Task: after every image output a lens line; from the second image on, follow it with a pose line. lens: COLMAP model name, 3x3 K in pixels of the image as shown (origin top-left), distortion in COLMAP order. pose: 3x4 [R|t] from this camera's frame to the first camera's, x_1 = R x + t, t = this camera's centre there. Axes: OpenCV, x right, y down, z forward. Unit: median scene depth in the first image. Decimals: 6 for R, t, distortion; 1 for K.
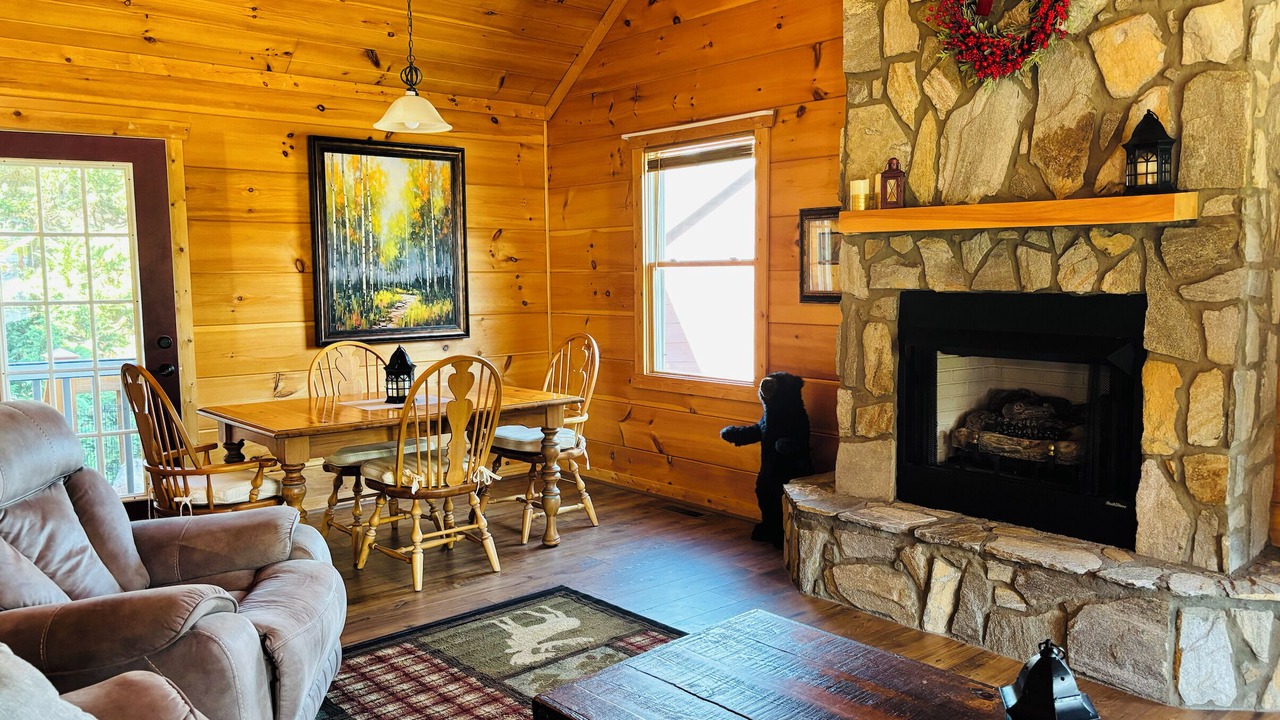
lens RADIAL K [[996.0, 0, 643.5], [0, 996.0, 370.8], [0, 0, 1]] dist [0.017044, -0.018756]
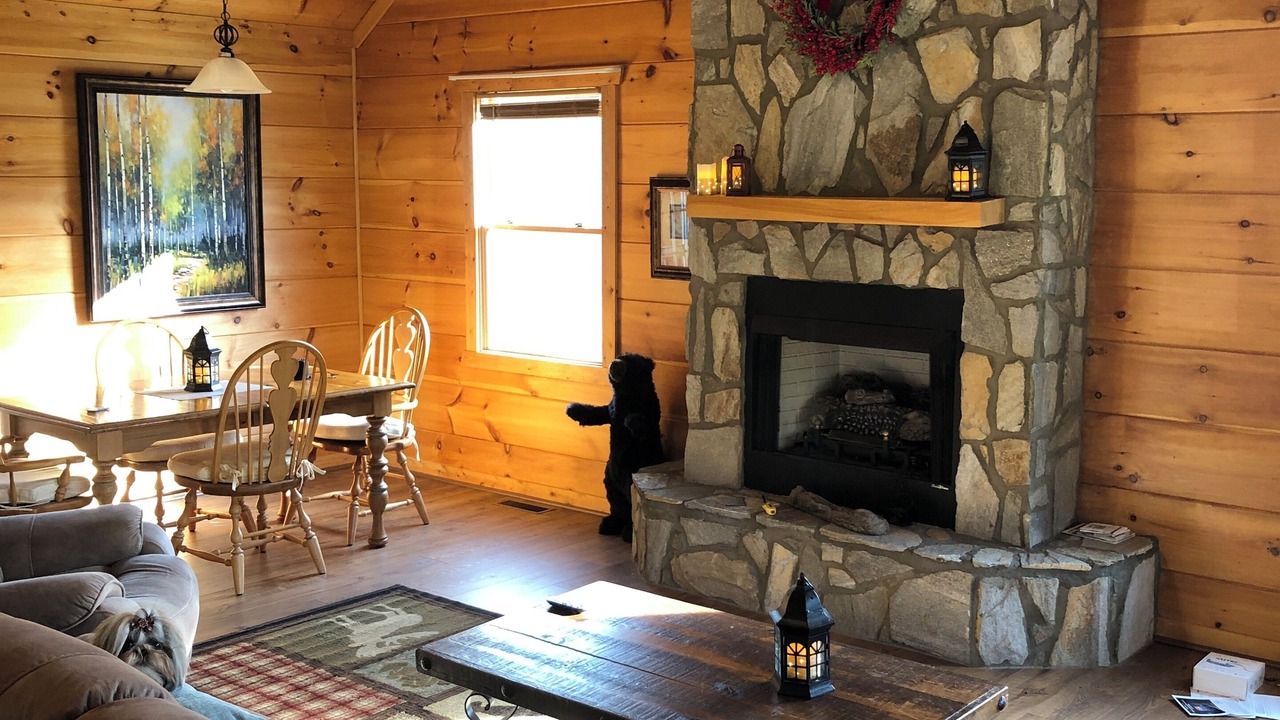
lens RADIAL K [[1409.8, 0, 636.2], [0, 1409.8, 360.5], [0, 0, 1]] dist [0.042068, 0.000000]
pose [[0.991356, -0.004805, 0.131114, -0.034337], [0.000978, 0.999572, 0.029244, -0.037307], [-0.131198, -0.028863, 0.990936, -0.368542]]
